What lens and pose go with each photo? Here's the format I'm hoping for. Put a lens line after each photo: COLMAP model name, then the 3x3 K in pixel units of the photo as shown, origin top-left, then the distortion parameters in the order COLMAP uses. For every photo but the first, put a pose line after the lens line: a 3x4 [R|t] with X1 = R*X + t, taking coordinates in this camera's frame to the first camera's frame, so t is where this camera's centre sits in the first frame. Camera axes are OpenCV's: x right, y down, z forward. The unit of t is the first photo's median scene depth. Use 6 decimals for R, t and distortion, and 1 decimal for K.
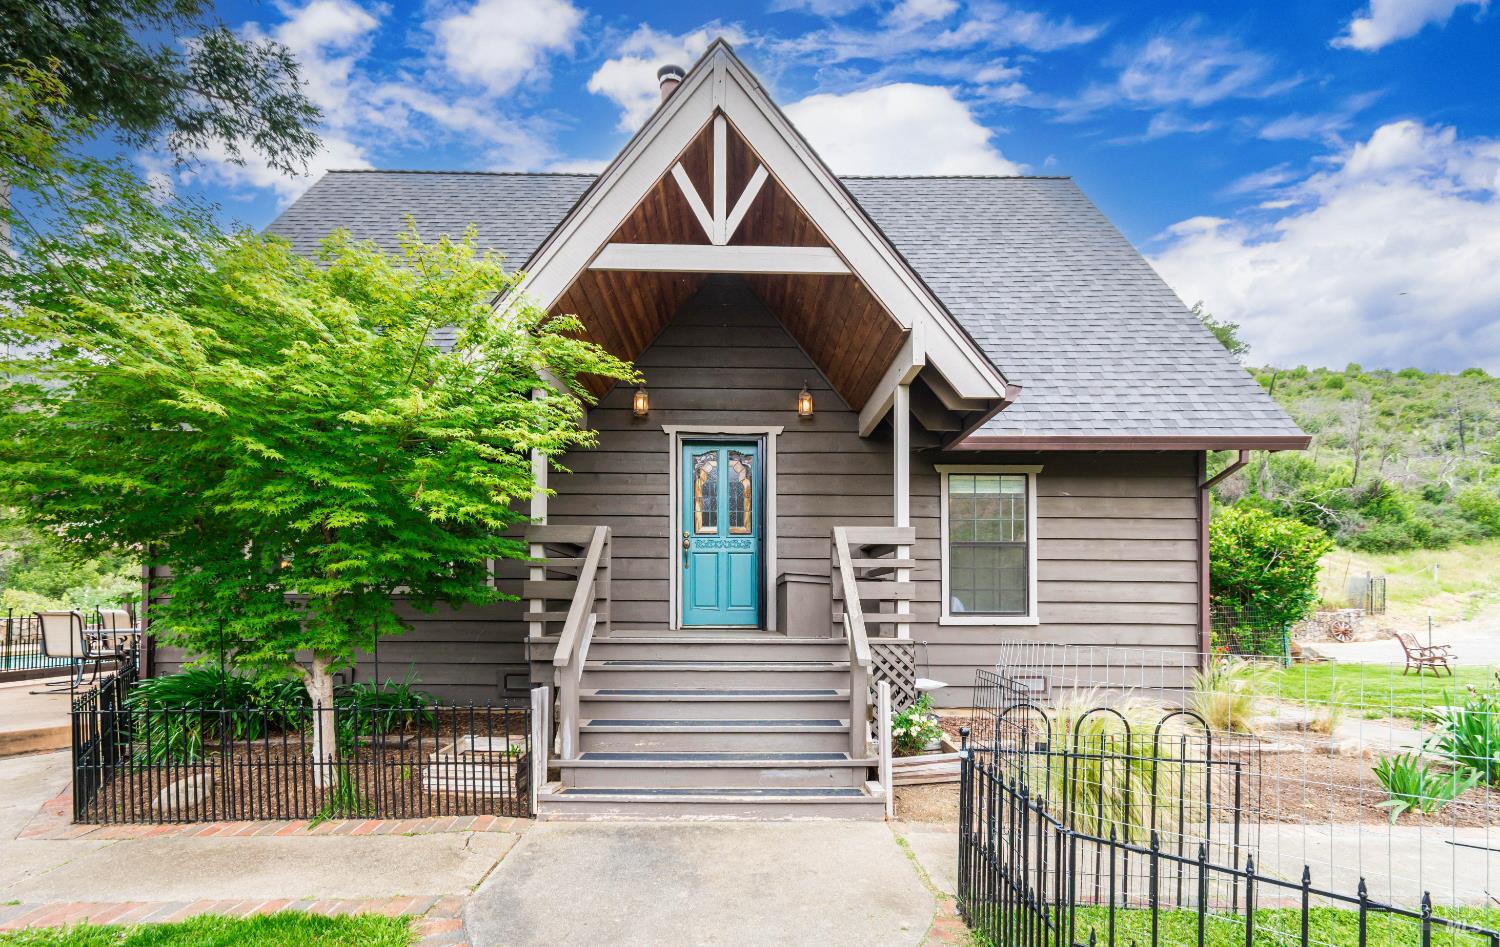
lens RADIAL K [[663.4, 0, 743.9], [0, 663.4, 605.7], [0, 0, 1]] dist [0.003993, 0.000510]
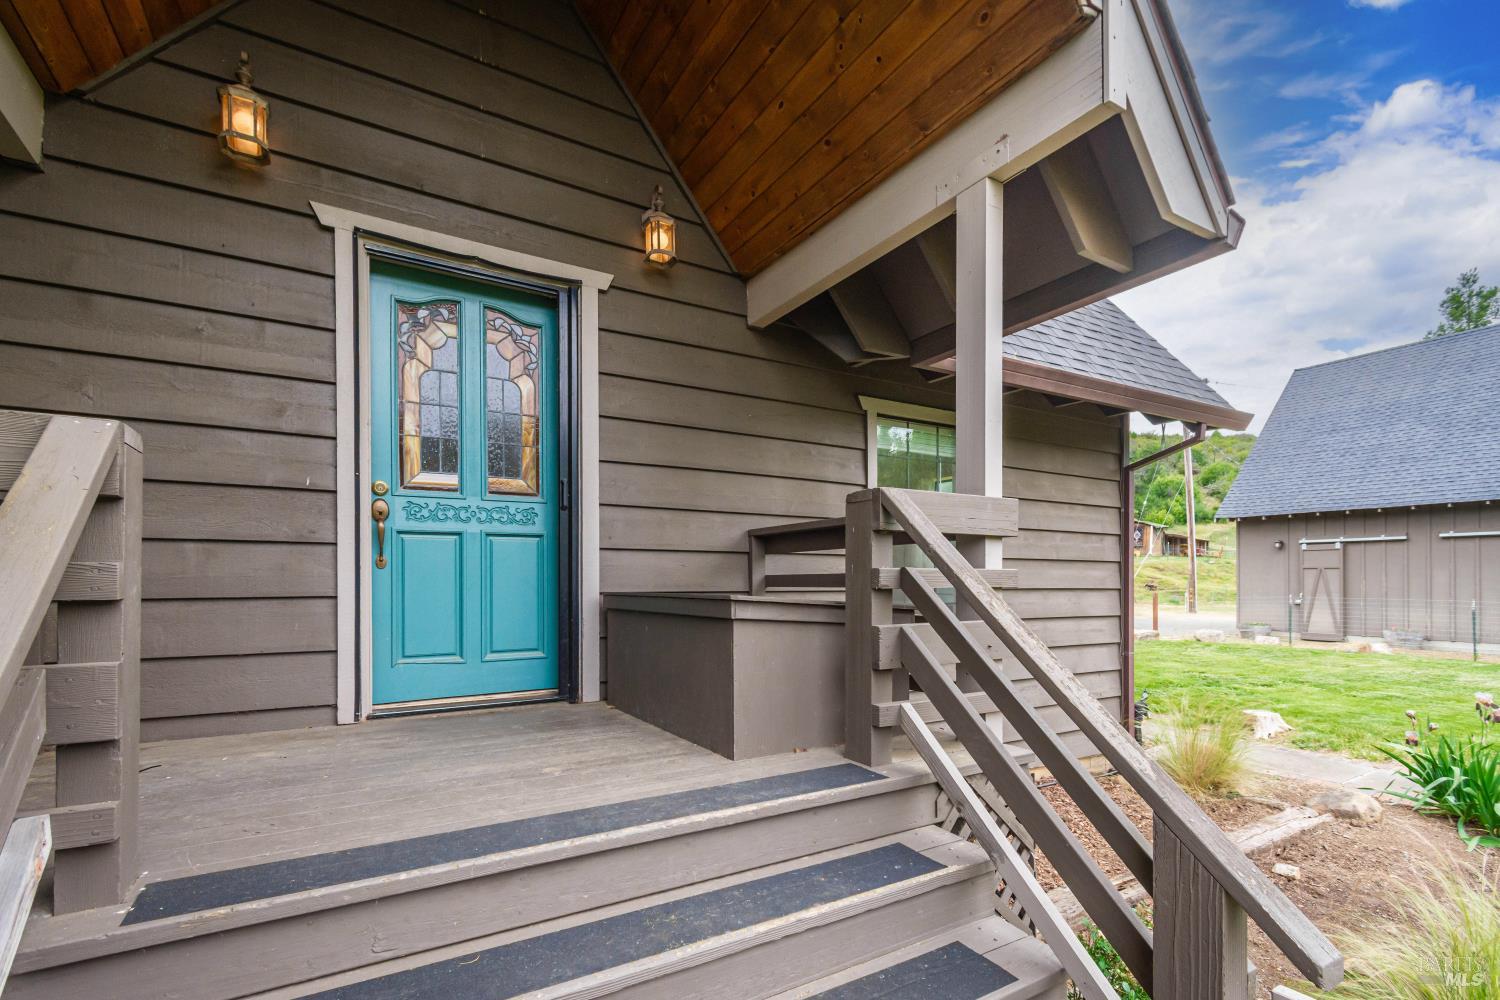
lens RADIAL K [[670.5, 0, 738.6], [0, 670.5, 575.6], [0, 0, 1]] dist [0.010973, -0.001842]
pose [[0.864904, -0.003165, 0.501927, -0.106097], [0.005879, 0.999975, -0.003827, -0.049413], [-0.501902, 0.006261, 0.864902, 0.529380]]
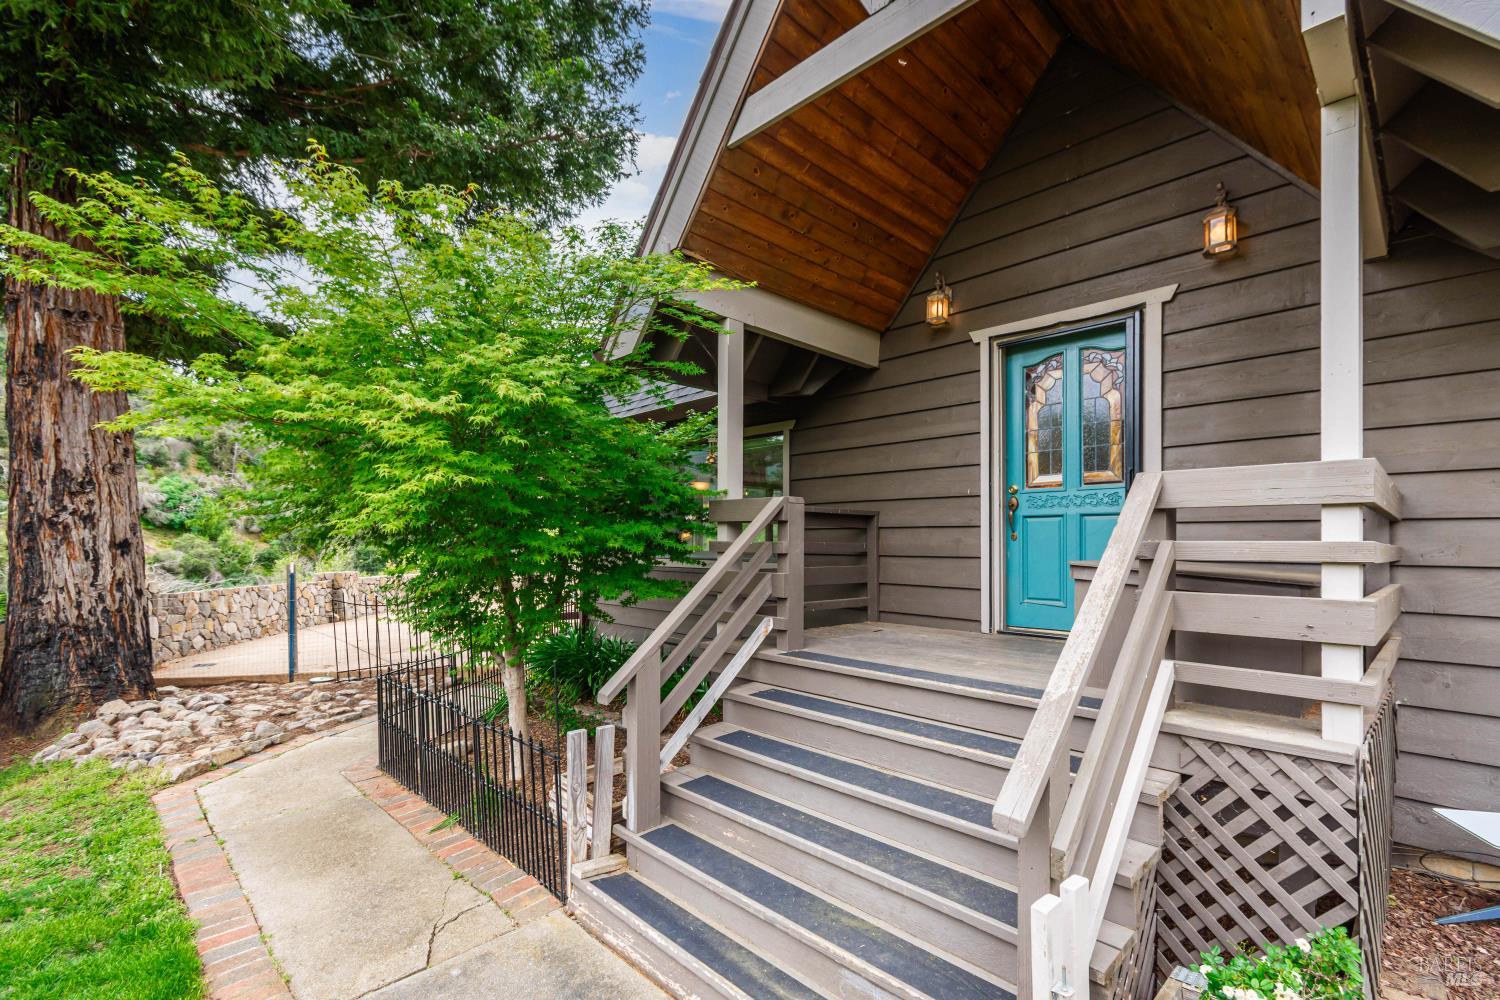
lens RADIAL K [[670.5, 0, 746.0], [0, 670.5, 546.7], [0, 0, 1]] dist [0.010973, -0.001842]
pose [[0.694414, 0.003125, -0.719569, 0.213825], [-0.005564, 0.999984, -0.001026, -0.048509], [0.719554, 0.004716, 0.694421, 0.350299]]
